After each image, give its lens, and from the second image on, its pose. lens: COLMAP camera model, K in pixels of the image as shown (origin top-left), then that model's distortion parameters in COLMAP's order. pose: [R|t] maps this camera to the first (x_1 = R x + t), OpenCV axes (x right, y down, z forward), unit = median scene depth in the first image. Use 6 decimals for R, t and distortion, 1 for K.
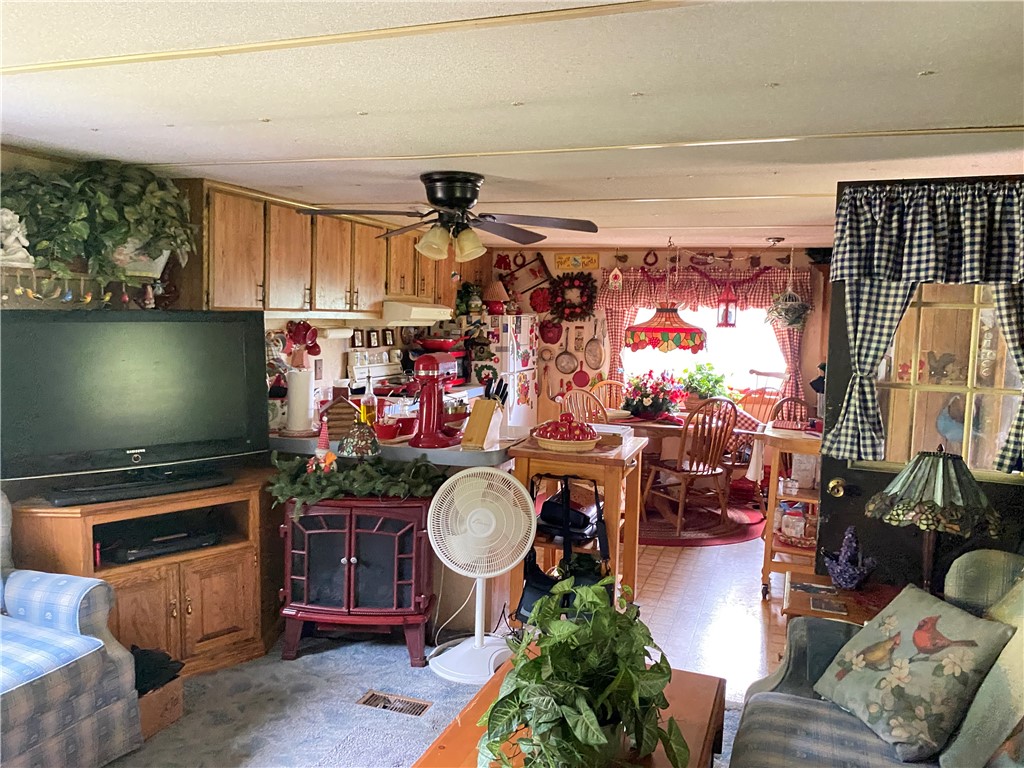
lens RADIAL K [[765.8, 0, 514.9], [0, 765.8, 379.9], [0, 0, 1]] dist [0.036781, -0.071026]
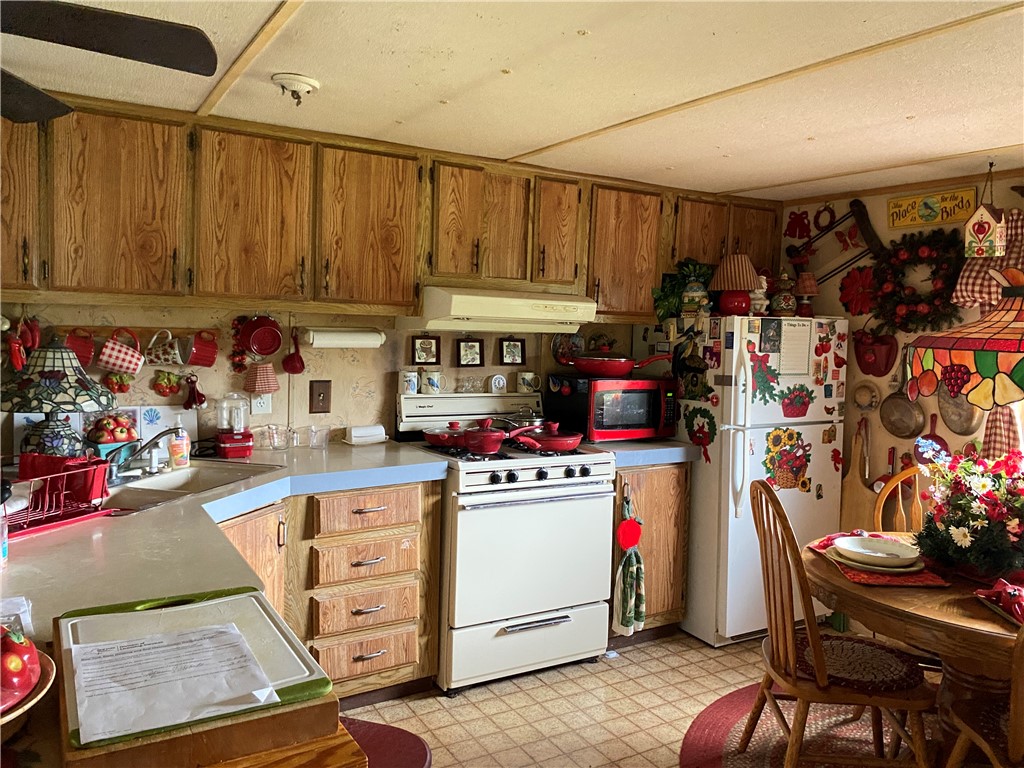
lens RADIAL K [[780.6, 0, 512.8], [0, 780.6, 370.9], [0, 0, 1]] dist [0.092661, -0.175133]
pose [[0.768003, 0.039504, -0.639226, 0.352251], [-0.068234, 0.997462, -0.020338, -0.041365], [0.636801, 0.059237, 0.768750, 0.790667]]
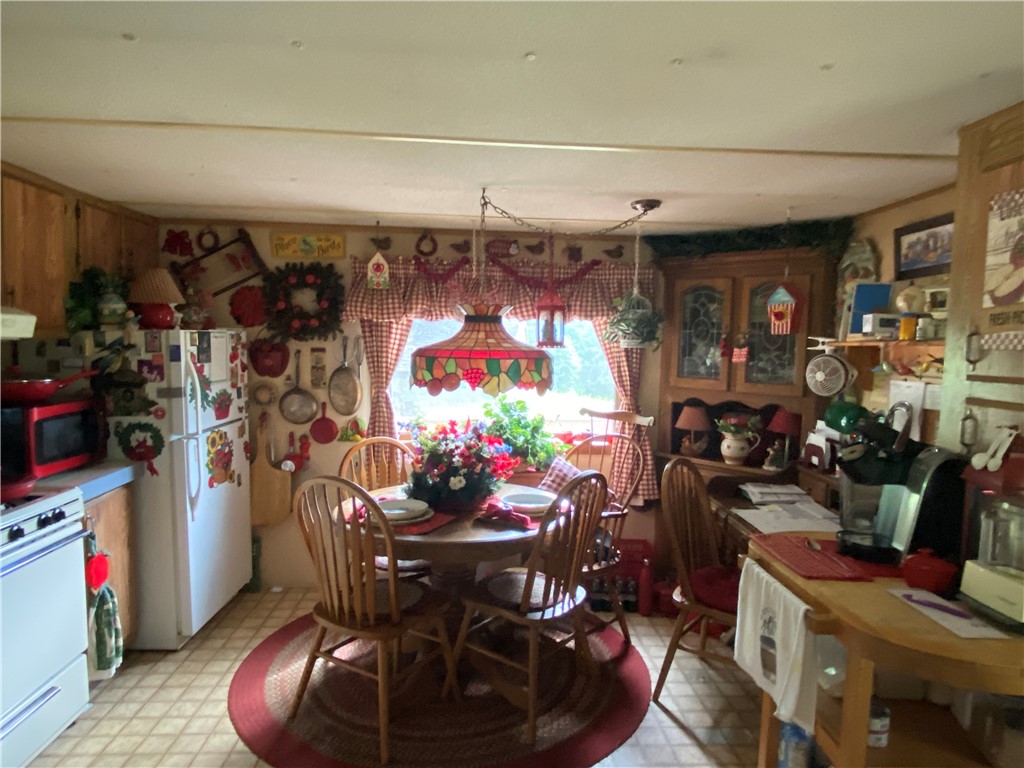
lens RADIAL K [[629.7, 0, 521.8], [0, 629.7, 385.5], [0, 0, 1]] dist [0.073727, -0.098918]
pose [[0.916326, -0.037545, 0.398668, 0.050169], [0.040147, 0.999192, 0.001824, -0.058197], [-0.398415, 0.014334, 0.917093, 0.790849]]
